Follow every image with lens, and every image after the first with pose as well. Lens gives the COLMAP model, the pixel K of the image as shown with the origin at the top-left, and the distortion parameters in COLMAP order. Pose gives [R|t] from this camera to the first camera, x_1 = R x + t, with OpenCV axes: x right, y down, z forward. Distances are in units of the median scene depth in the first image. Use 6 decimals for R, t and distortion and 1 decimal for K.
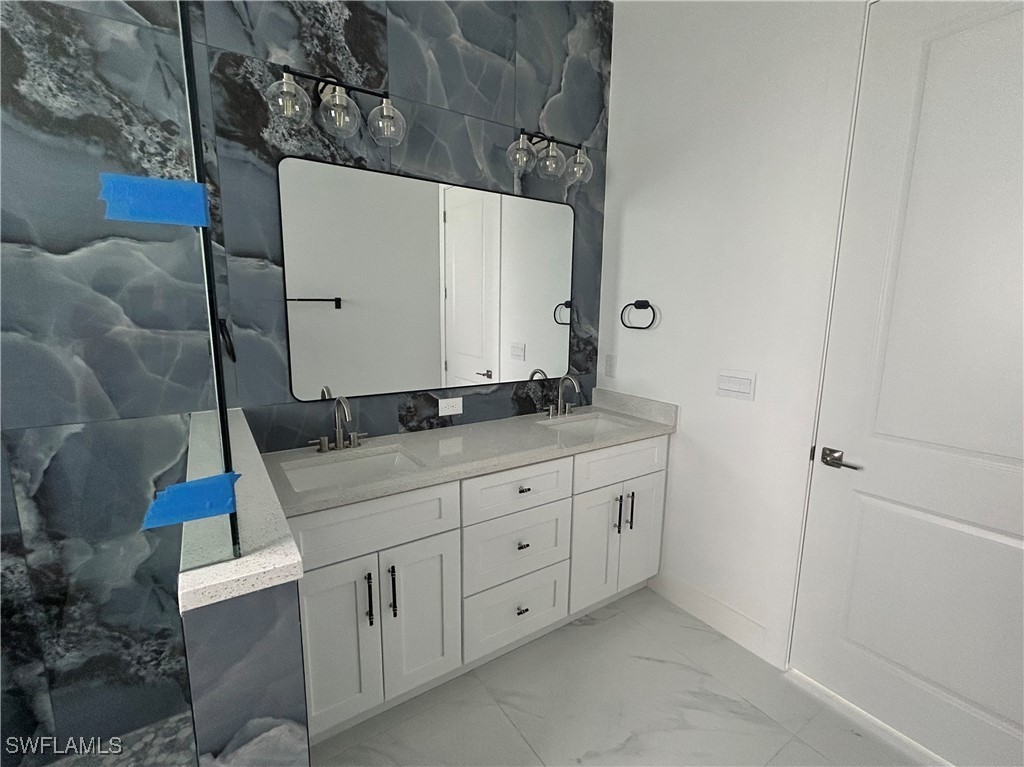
lens RADIAL K [[459.9, 0, 512.0], [0, 459.9, 383.5], [0, 0, 1]] dist [0.001332, 0.000226]
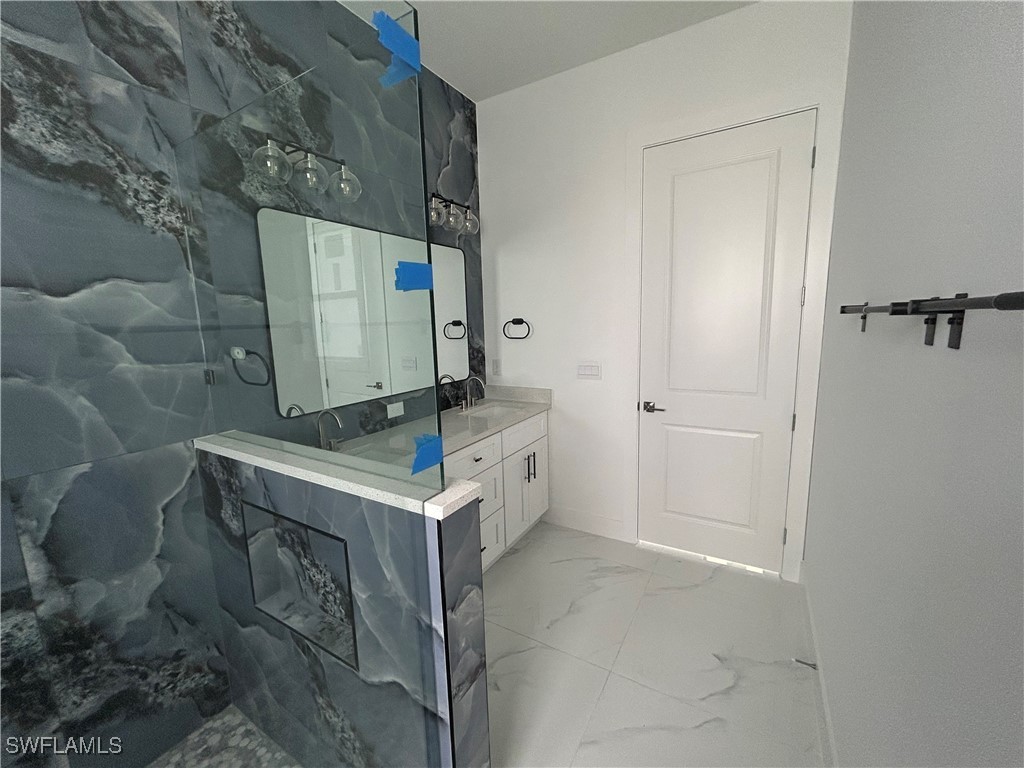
lens RADIAL K [[413.5, 0, 510.5], [0, 413.5, 385.7], [0, 0, 1]] dist [0.000304, 0.000049]
pose [[0.902675, -0.104765, 0.417375, -0.406437], [0.110163, 0.993850, 0.011210, 0.009444], [-0.415983, 0.035860, 0.908665, -0.185536]]
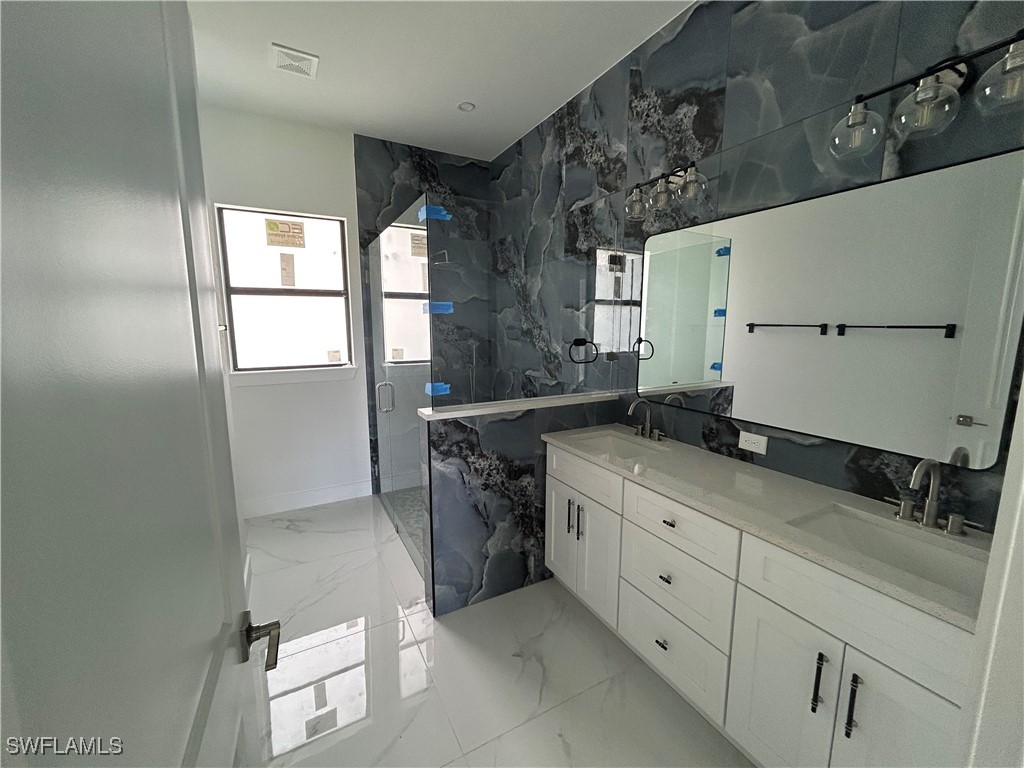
lens RADIAL K [[408.3, 0, 512.0], [0, 408.3, 384.0], [0, 0, 1]] dist [-0.000545, 0.000082]
pose [[-0.082724, 0.132258, -0.987757, 0.934651], [-0.168617, 0.975007, 0.144672, -0.135982], [0.982204, 0.178520, -0.058356, 0.712469]]
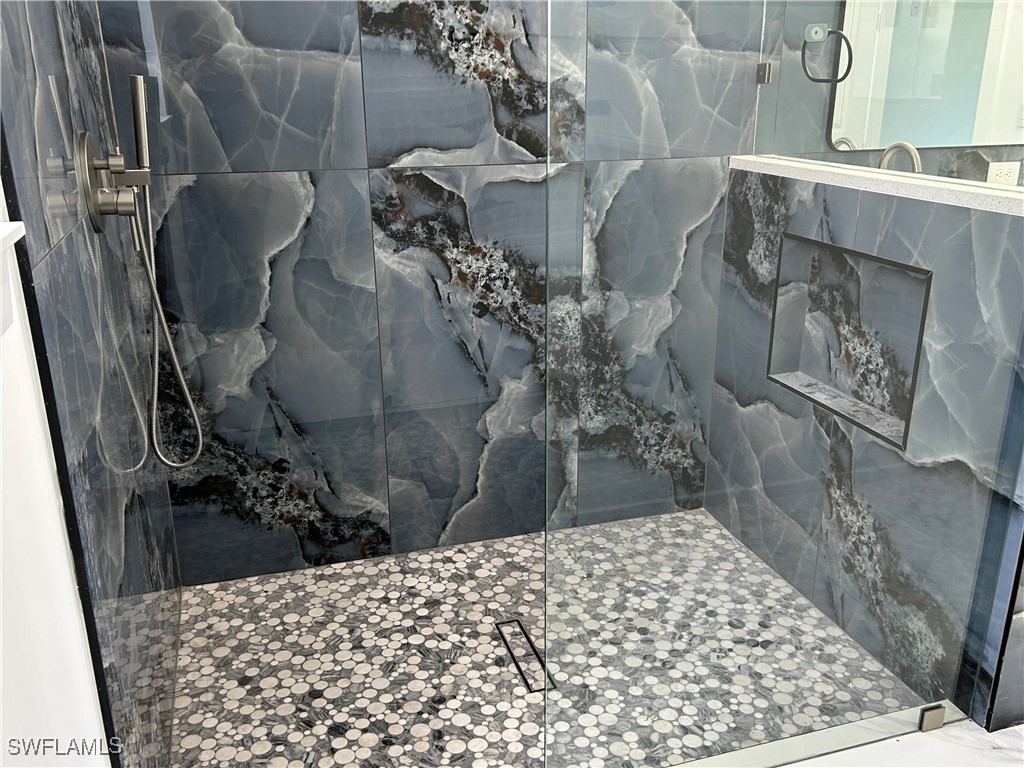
lens RADIAL K [[905.4, 0, 513.9], [0, 905.4, 388.7], [0, 0, 1]] dist [0.063956, -0.011057]
pose [[0.958952, 0.075525, -0.273325, -0.572860], [-0.028328, 0.984573, 0.172666, 0.198525], [0.282149, -0.157836, 0.946298, -0.723671]]
